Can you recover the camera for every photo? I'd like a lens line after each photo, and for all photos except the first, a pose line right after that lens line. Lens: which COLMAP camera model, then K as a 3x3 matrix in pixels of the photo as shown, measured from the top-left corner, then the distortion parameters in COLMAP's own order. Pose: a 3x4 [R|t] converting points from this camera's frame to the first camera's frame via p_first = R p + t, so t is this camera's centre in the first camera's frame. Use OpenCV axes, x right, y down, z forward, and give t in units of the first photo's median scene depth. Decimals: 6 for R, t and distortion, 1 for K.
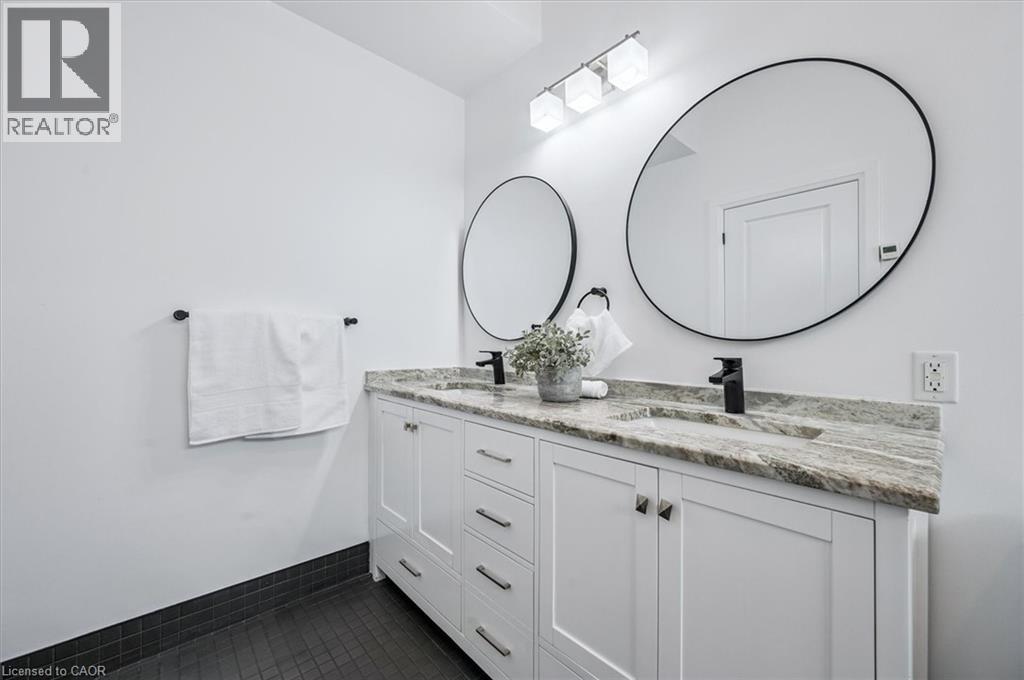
lens RADIAL K [[408.8, 0, 517.2], [0, 408.8, 342.7], [0, 0, 1]] dist [0.000319, 0.000438]
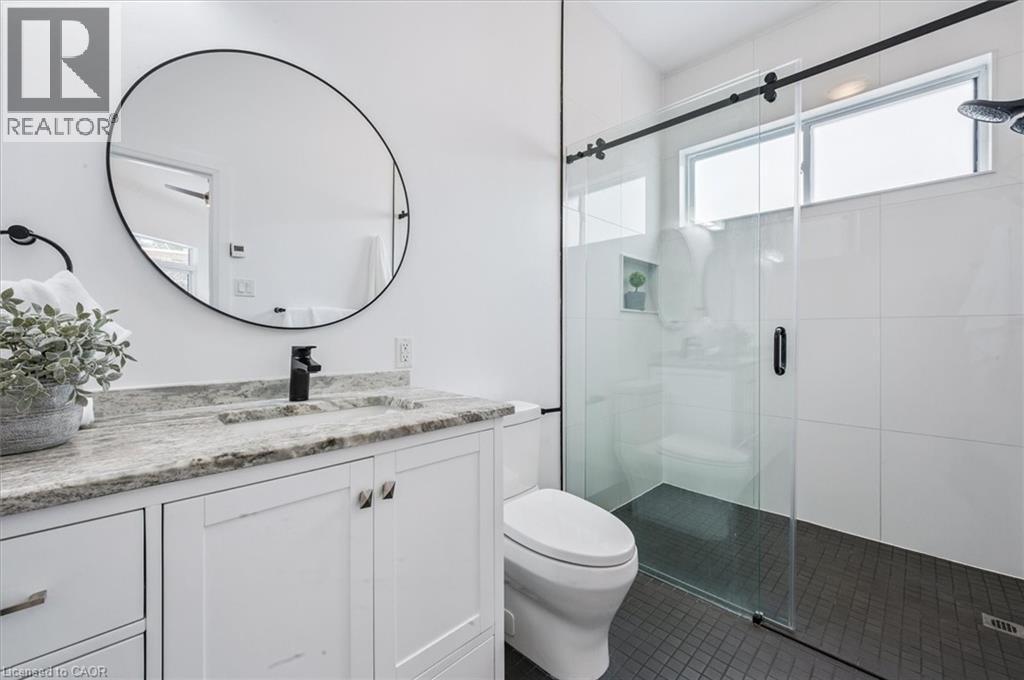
lens RADIAL K [[408.8, 0, 516.9], [0, 408.8, 334.2], [0, 0, 1]] dist [0.000319, 0.000438]
pose [[-0.052037, -0.009156, 0.998603, -0.555022], [-0.005173, 0.999947, 0.008898, -0.004849], [-0.998632, -0.004703, -0.052082, 0.567017]]
